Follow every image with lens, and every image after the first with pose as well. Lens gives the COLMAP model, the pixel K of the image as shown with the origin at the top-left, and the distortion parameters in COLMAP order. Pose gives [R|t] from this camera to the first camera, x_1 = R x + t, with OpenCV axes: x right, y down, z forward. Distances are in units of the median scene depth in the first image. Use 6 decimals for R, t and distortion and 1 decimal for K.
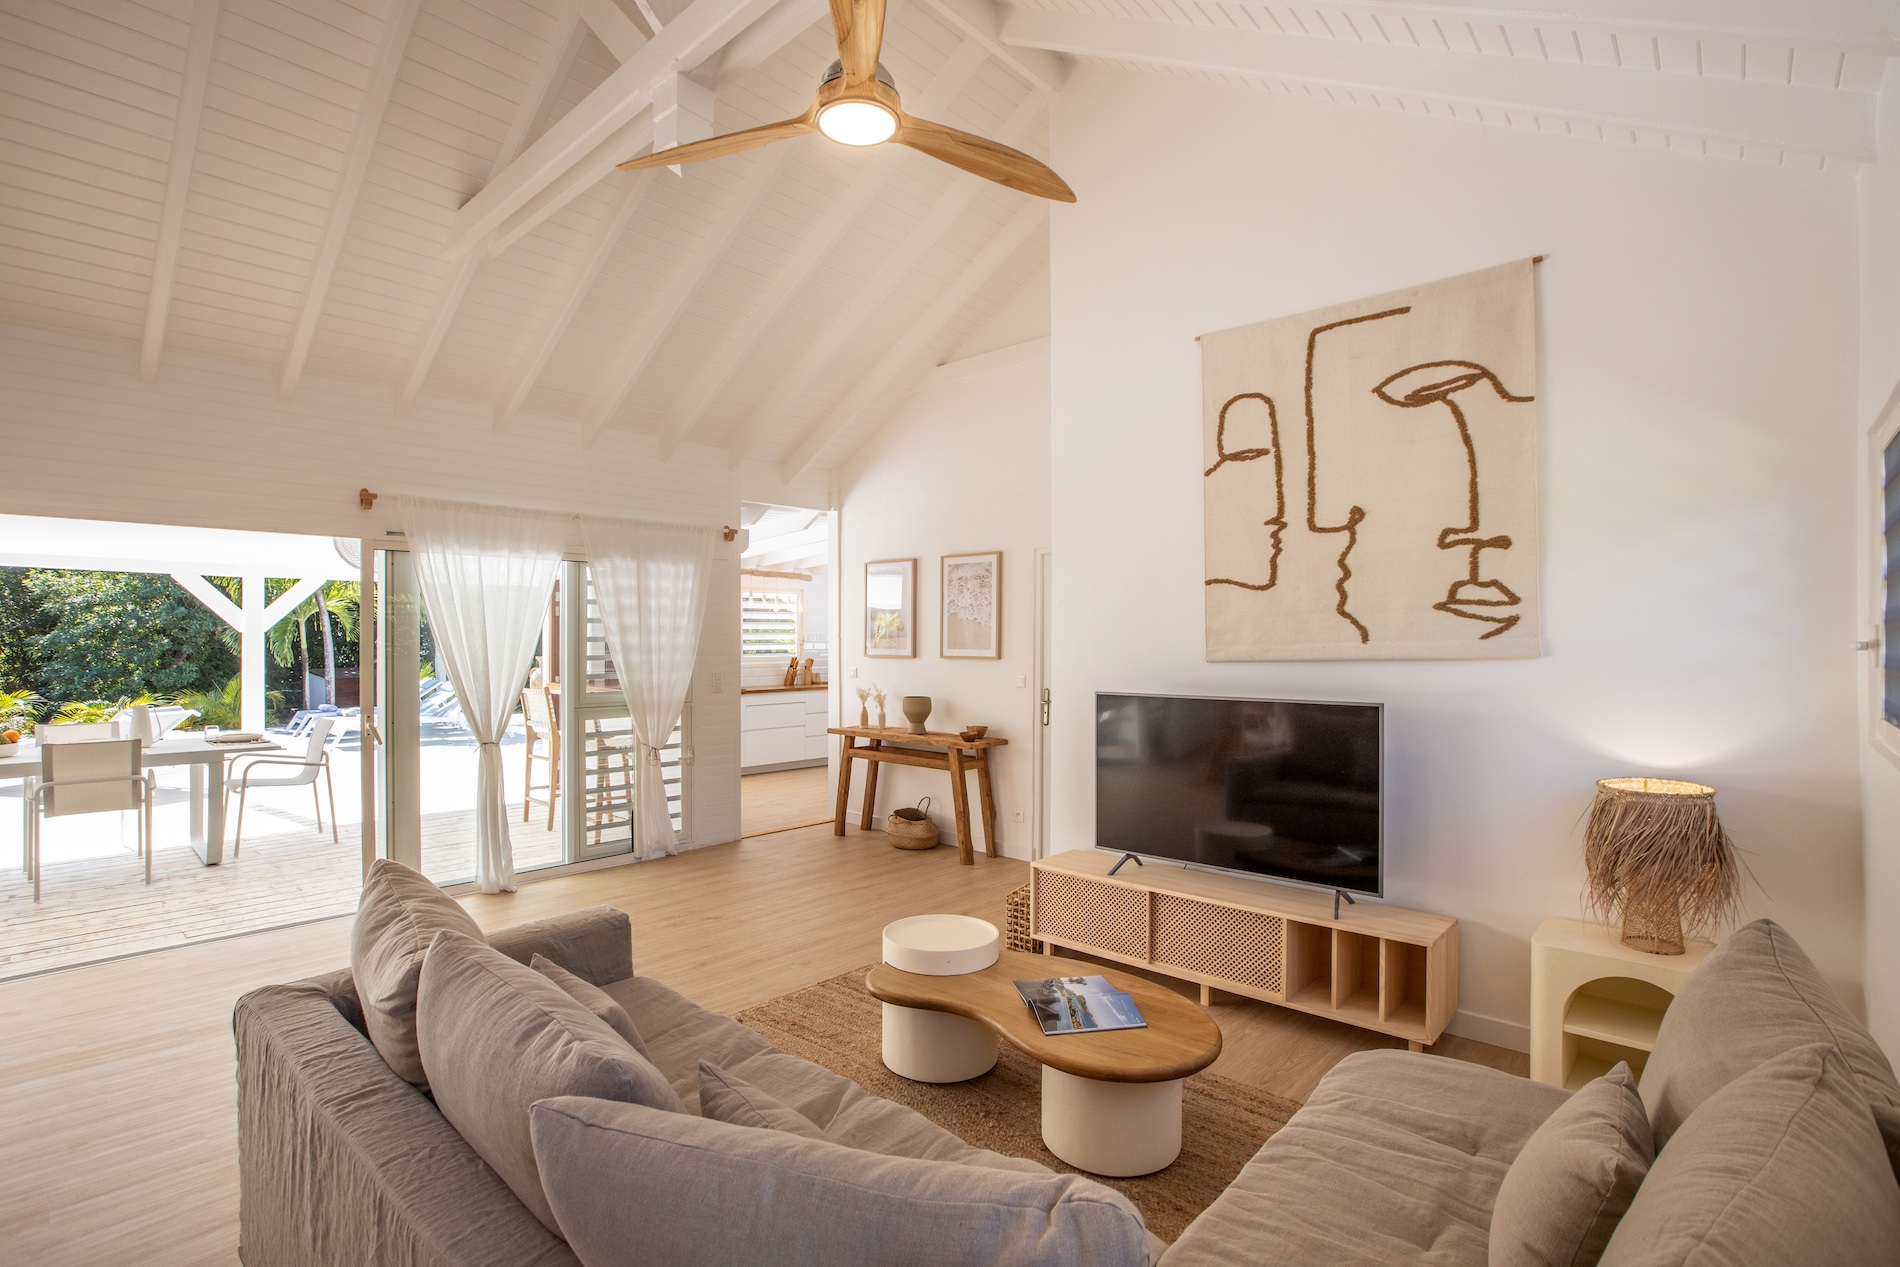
lens RADIAL K [[898.7, 0, 952.1], [0, 898.7, 633.4], [0, 0, 1]] dist [-0.021165, 0.006934]
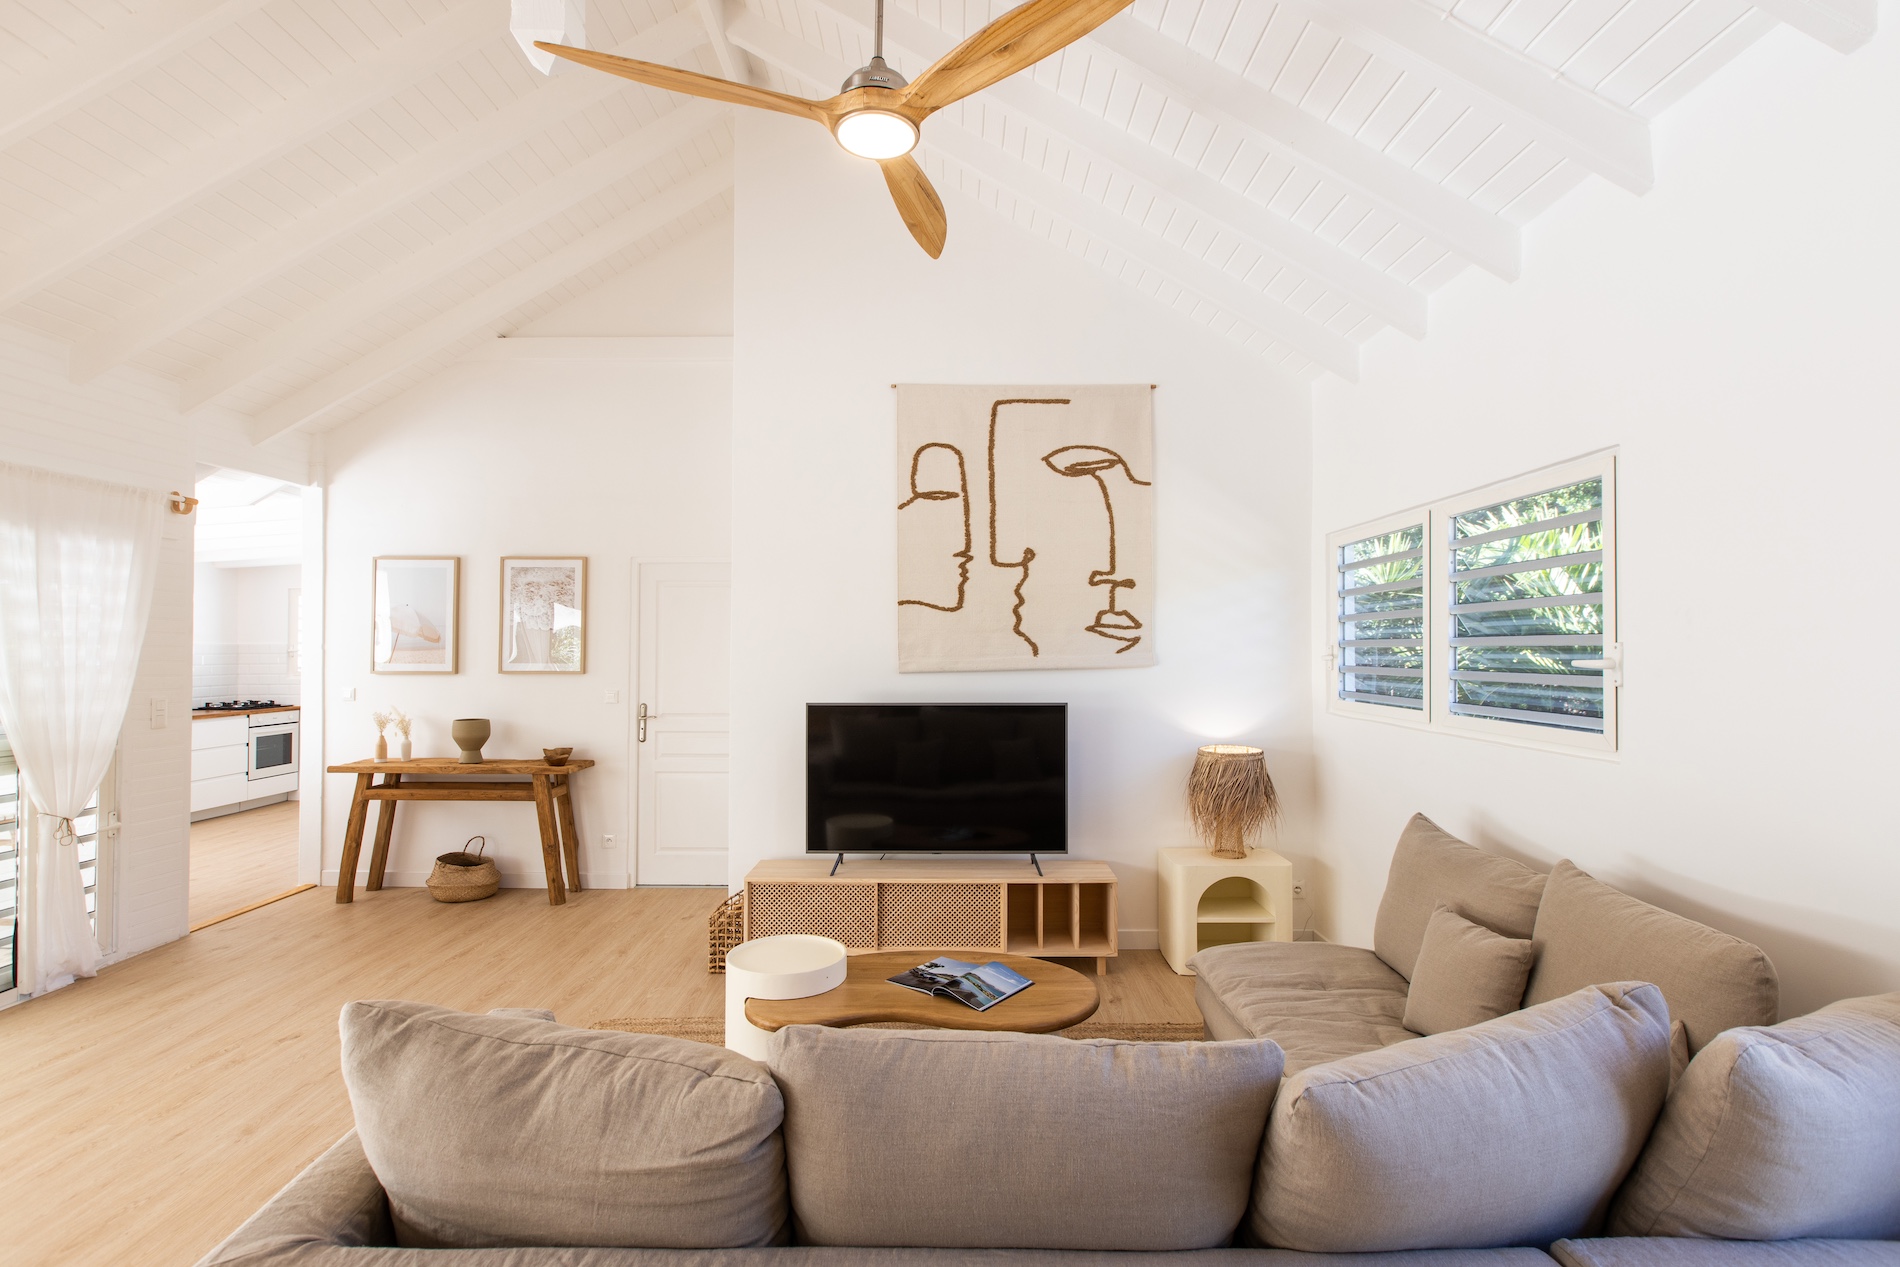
lens RADIAL K [[898.7, 0, 898.0], [0, 898.7, 635.5], [0, 0, 1]] dist [-0.021165, 0.006934]
pose [[0.750213, 0.011923, 0.661089, -0.490823], [-0.005615, 0.999916, -0.011661, -0.002627], [-0.661172, 0.005036, 0.750217, 0.161508]]
